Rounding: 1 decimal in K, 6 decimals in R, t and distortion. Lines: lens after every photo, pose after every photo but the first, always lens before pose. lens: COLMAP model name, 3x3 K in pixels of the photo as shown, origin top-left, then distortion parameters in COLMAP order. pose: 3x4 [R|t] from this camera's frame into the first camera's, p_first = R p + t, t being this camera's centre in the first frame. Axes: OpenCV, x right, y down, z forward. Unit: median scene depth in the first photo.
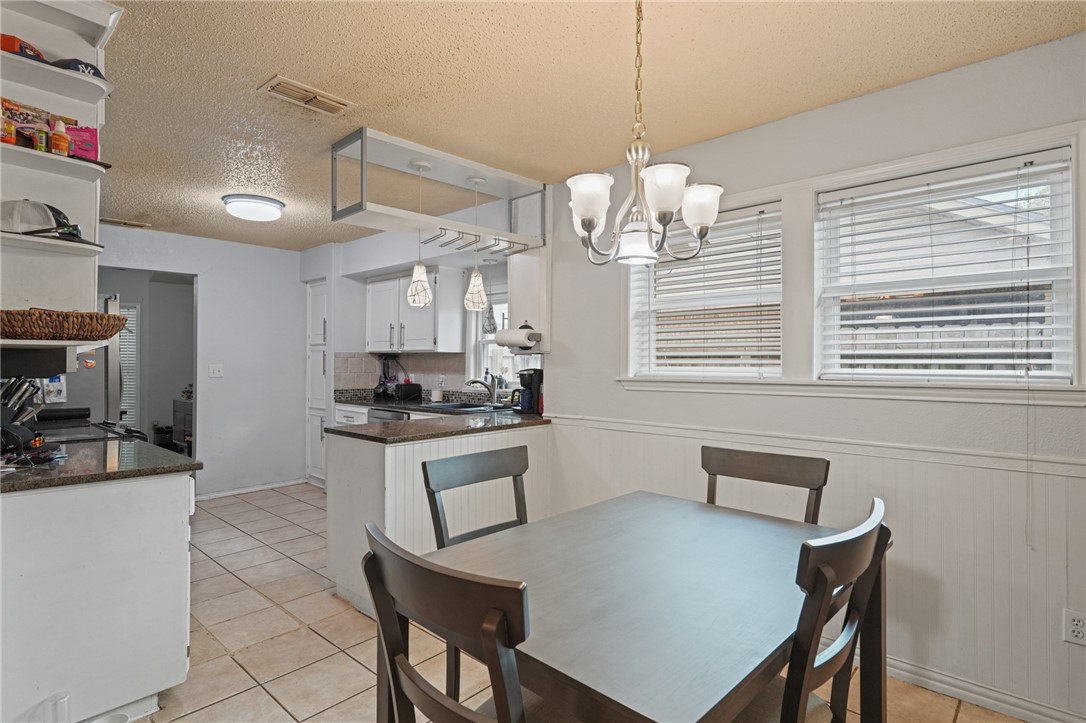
lens RADIAL K [[562.0, 0, 543.0], [0, 562.0, 361.5], [0, 0, 1]] dist [0.002938, -0.000412]
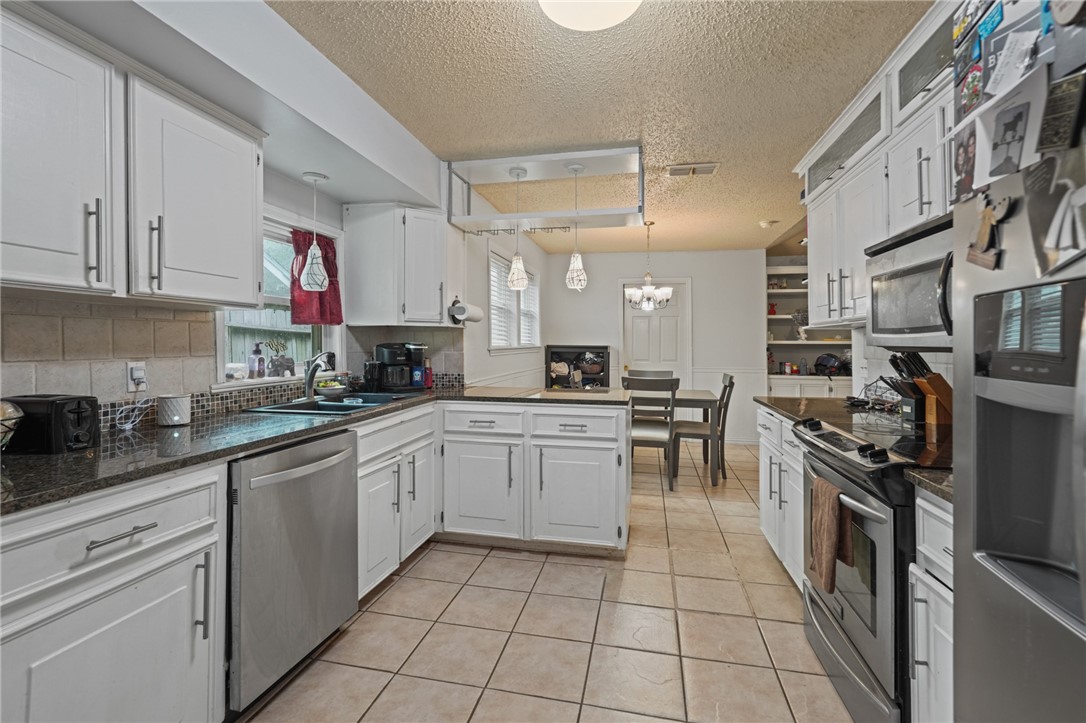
lens RADIAL K [[485.2, 0, 547.9], [0, 485.2, 342.6], [0, 0, 1]] dist [0.000390, 0.000294]
pose [[-0.511259, 0.002624, 0.859423, -0.937787], [-0.001769, 0.999990, -0.004106, 0.016913], [-0.859425, -0.003619, -0.511249, 1.385559]]
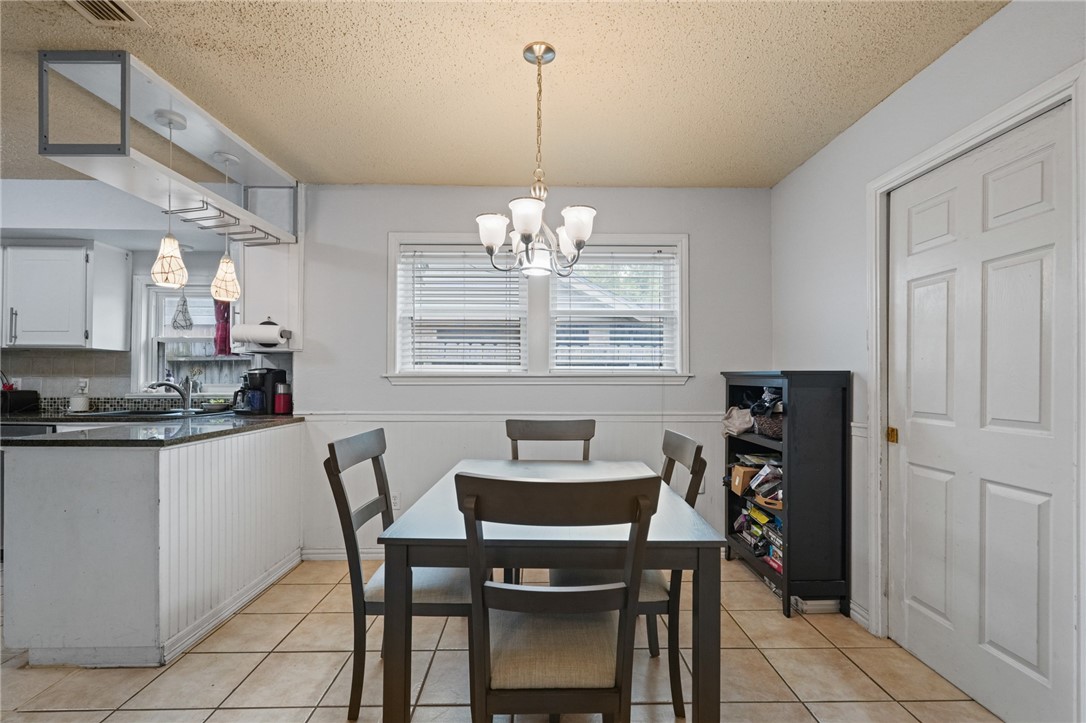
lens RADIAL K [[493.9, 0, 543.8], [0, 493.9, 381.6], [0, 0, 1]] dist [0.001850, 0.000749]
pose [[0.723886, 0.000052, 0.689919, -0.286169], [-0.003709, 0.999986, 0.003817, 0.034821], [-0.689909, -0.005322, 0.723876, 0.061789]]
